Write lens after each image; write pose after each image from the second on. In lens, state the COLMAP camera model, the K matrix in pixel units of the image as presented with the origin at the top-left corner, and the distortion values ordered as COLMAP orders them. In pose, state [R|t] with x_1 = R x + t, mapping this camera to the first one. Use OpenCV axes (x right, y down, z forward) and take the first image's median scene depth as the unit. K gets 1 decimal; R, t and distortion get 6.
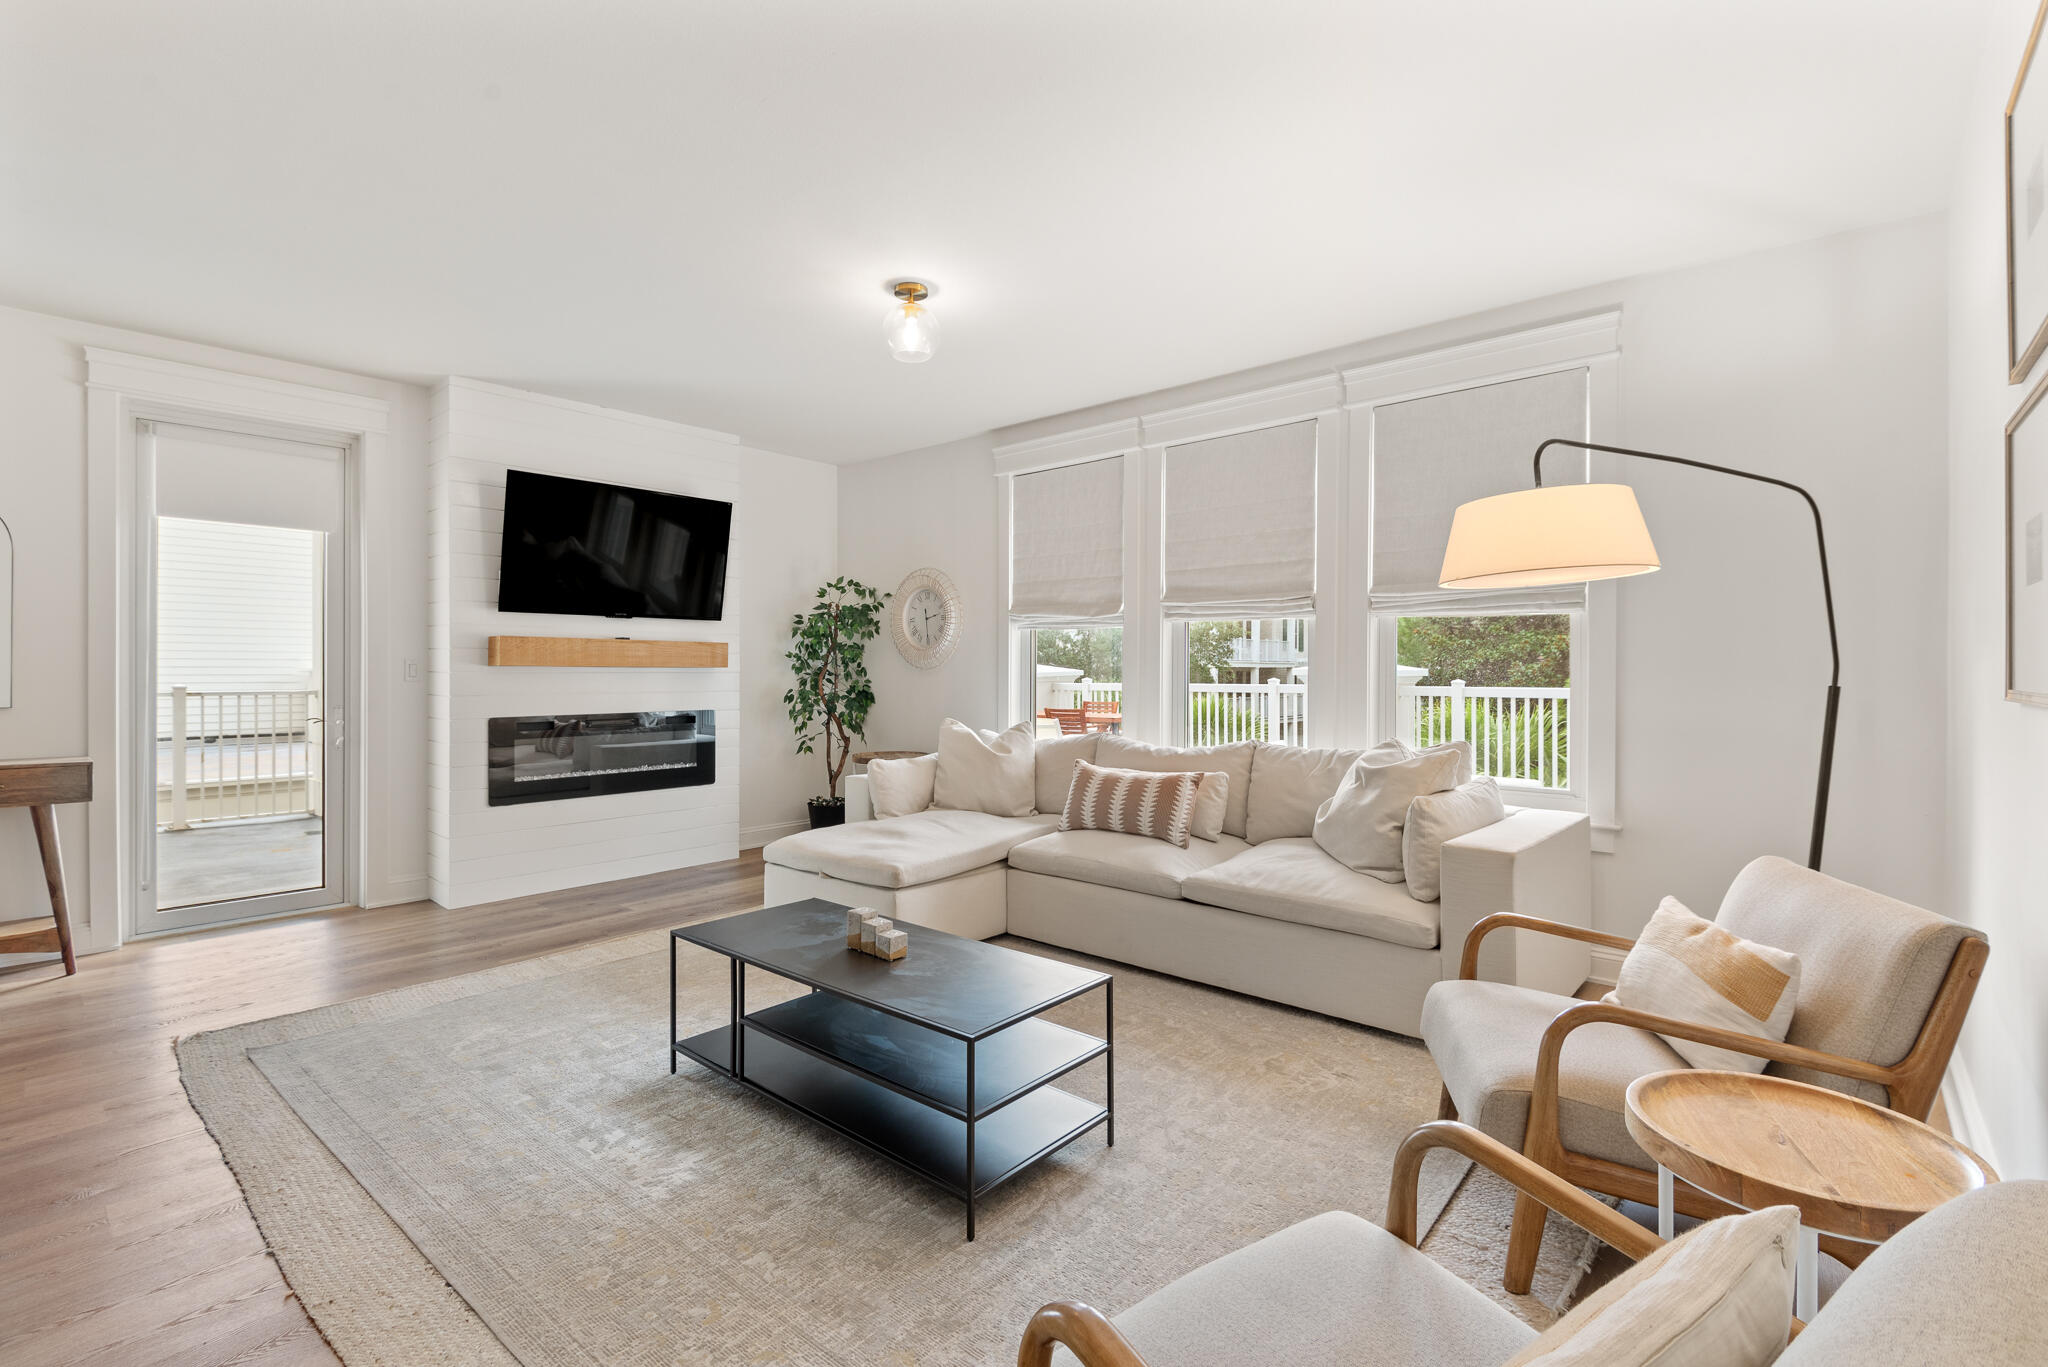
lens RADIAL K [[918.1, 0, 1024.0], [0, 918.1, 683.5], [0, 0, 1]] dist [0.028238, -0.018022]
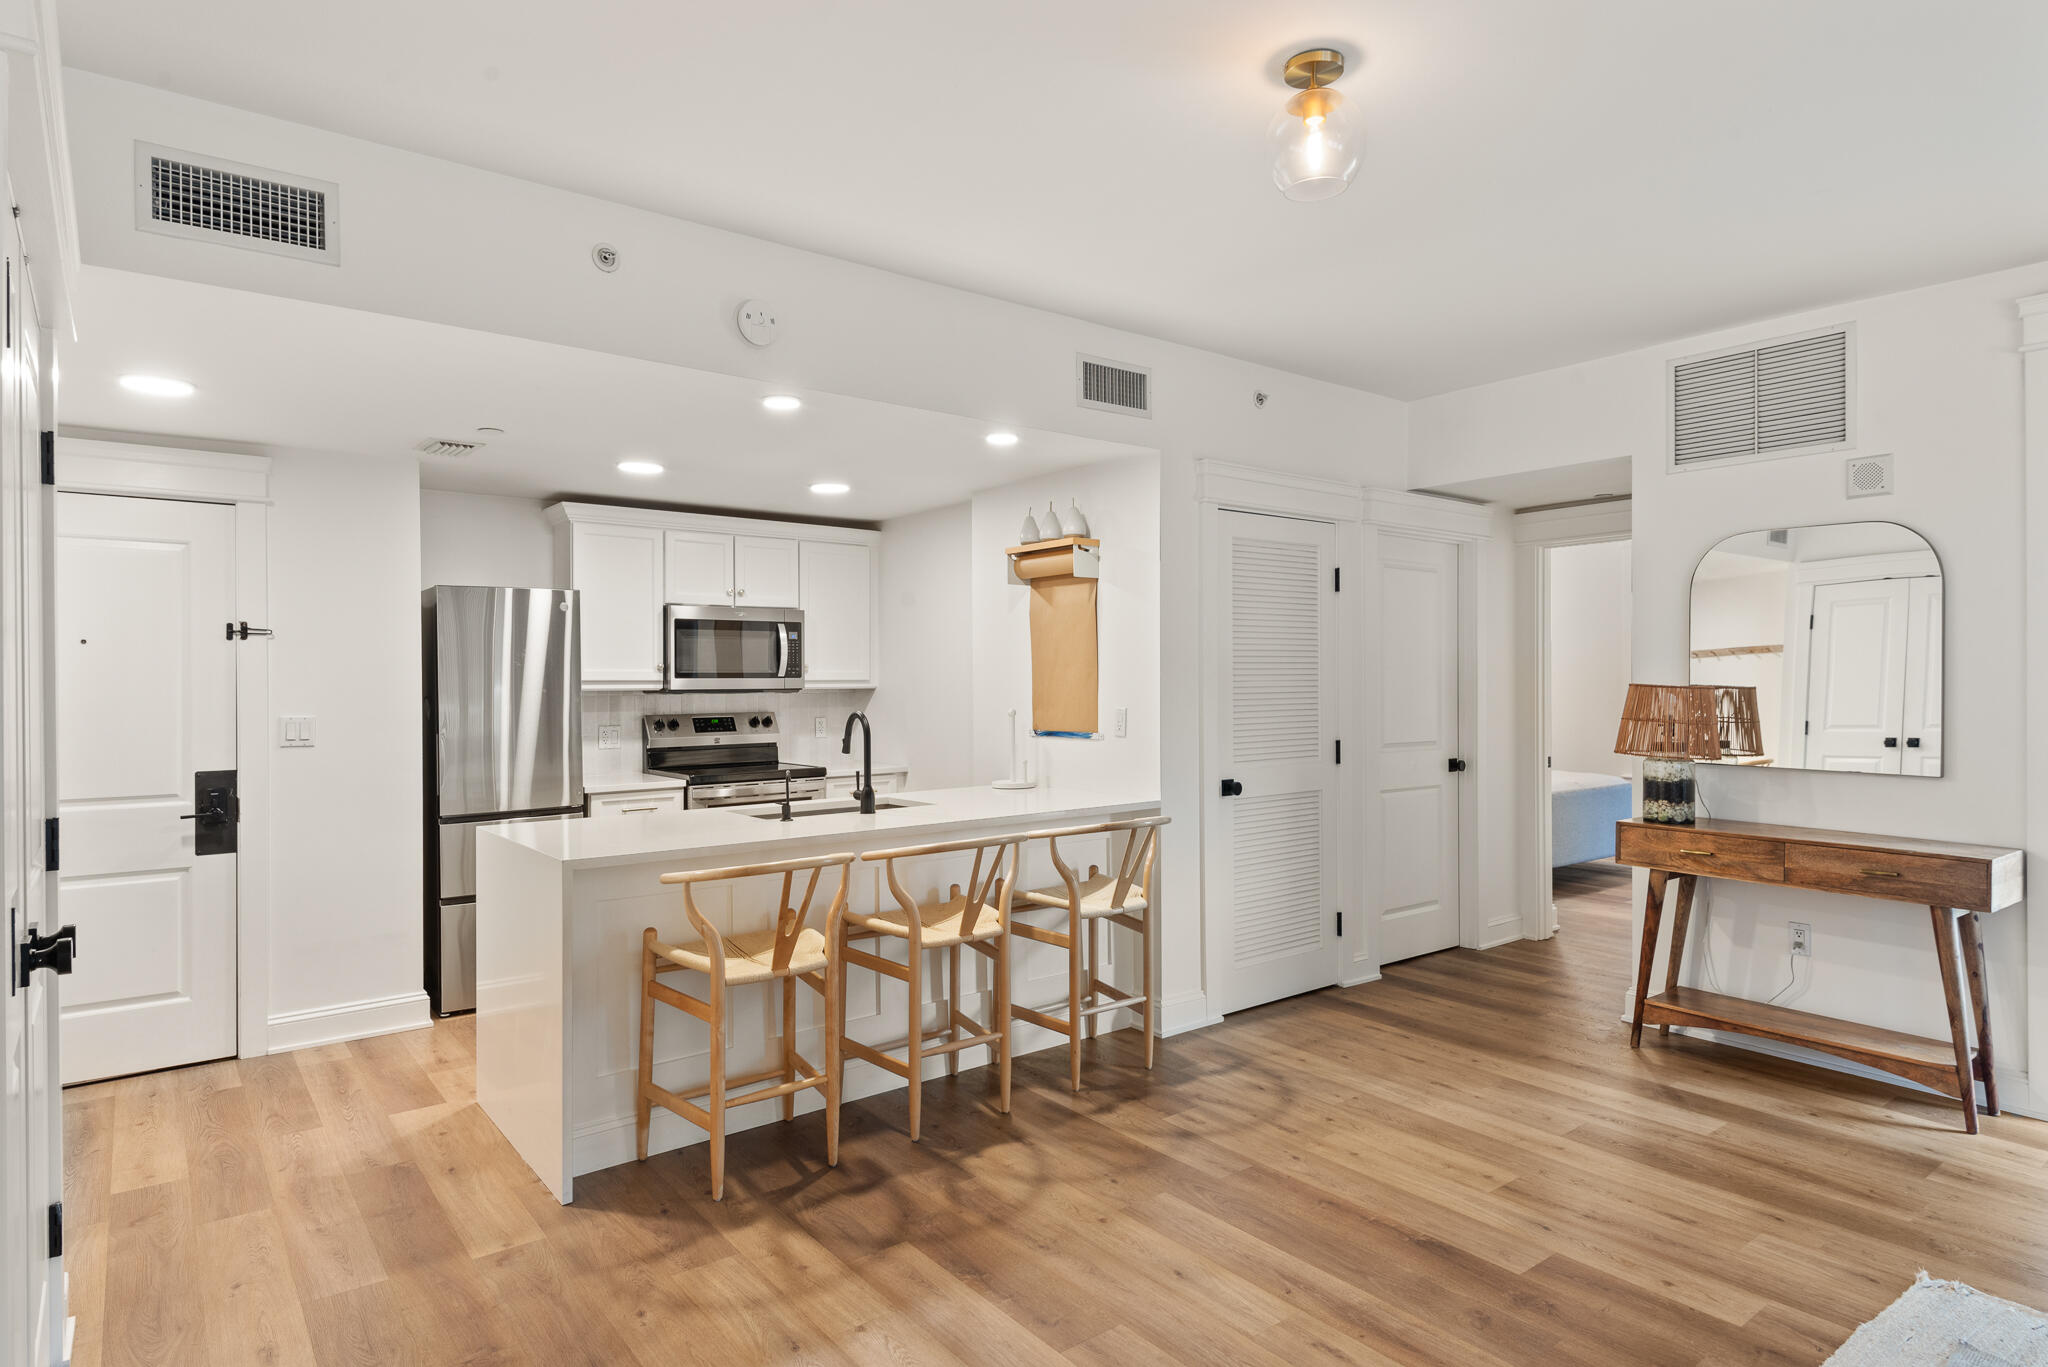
lens RADIAL K [[1172.8, 0, 1024.0], [0, 1172.8, 683.5], [0, 0, 1]] dist [0.003862, -0.000225]
pose [[-0.174698, 0.001991, -0.984620, 0.049818], [-0.009022, 0.999953, 0.003623, -0.042660], [0.984581, 0.009516, -0.174671, 0.316351]]
